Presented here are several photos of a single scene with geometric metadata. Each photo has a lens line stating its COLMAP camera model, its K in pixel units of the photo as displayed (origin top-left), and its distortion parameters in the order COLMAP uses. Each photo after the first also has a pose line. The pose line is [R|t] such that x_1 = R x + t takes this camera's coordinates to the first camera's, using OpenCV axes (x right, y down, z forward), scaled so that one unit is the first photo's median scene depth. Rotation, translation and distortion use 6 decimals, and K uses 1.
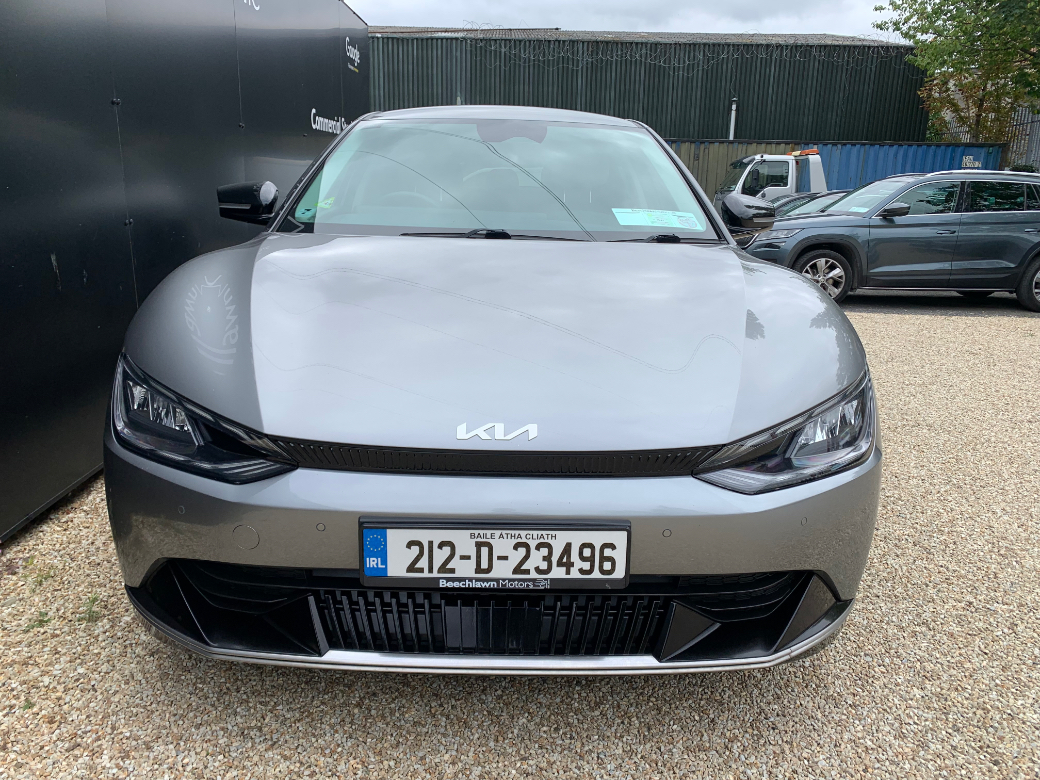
lens RADIAL K [[795.3, 0, 523.2], [0, 795.3, 393.0], [0, 0, 1]] dist [0.014762, -0.013221]
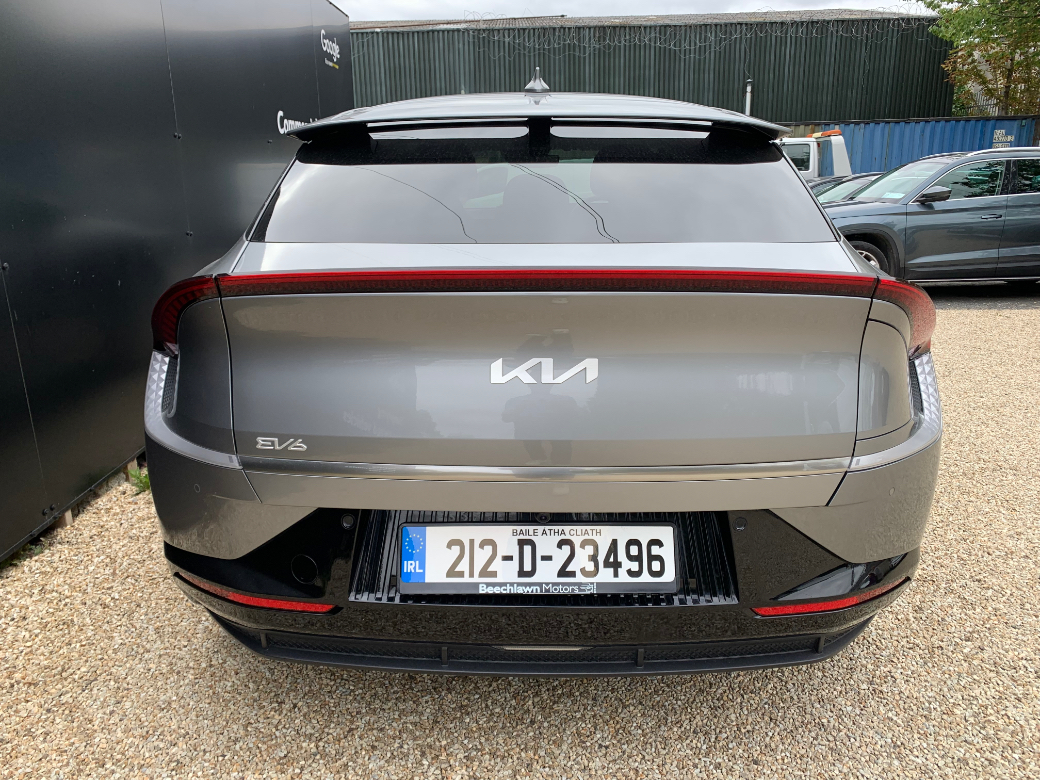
lens RADIAL K [[795.3, 0, 515.5], [0, 795.3, 389.3], [0, 0, 1]] dist [0.014762, -0.013221]
pose [[0.999021, -0.029470, -0.032991, 0.005136], [0.029672, 0.999544, 0.005636, -0.011406], [0.032810, -0.006610, 0.999440, 0.030790]]
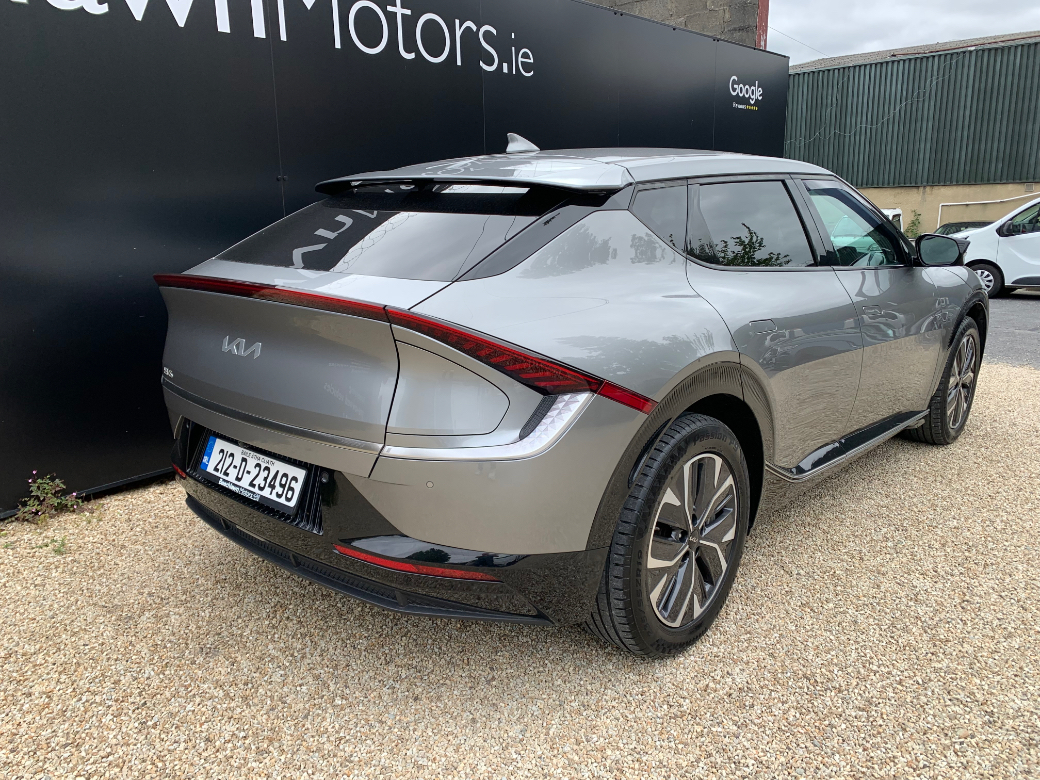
lens RADIAL K [[795.3, 0, 521.0], [0, 795.3, 389.7], [0, 0, 1]] dist [0.014762, -0.013221]
pose [[0.741976, 0.118544, -0.659863, 1.485551], [-0.146266, 0.989157, 0.013234, -0.048399], [0.654277, 0.086696, 0.751269, 0.224974]]
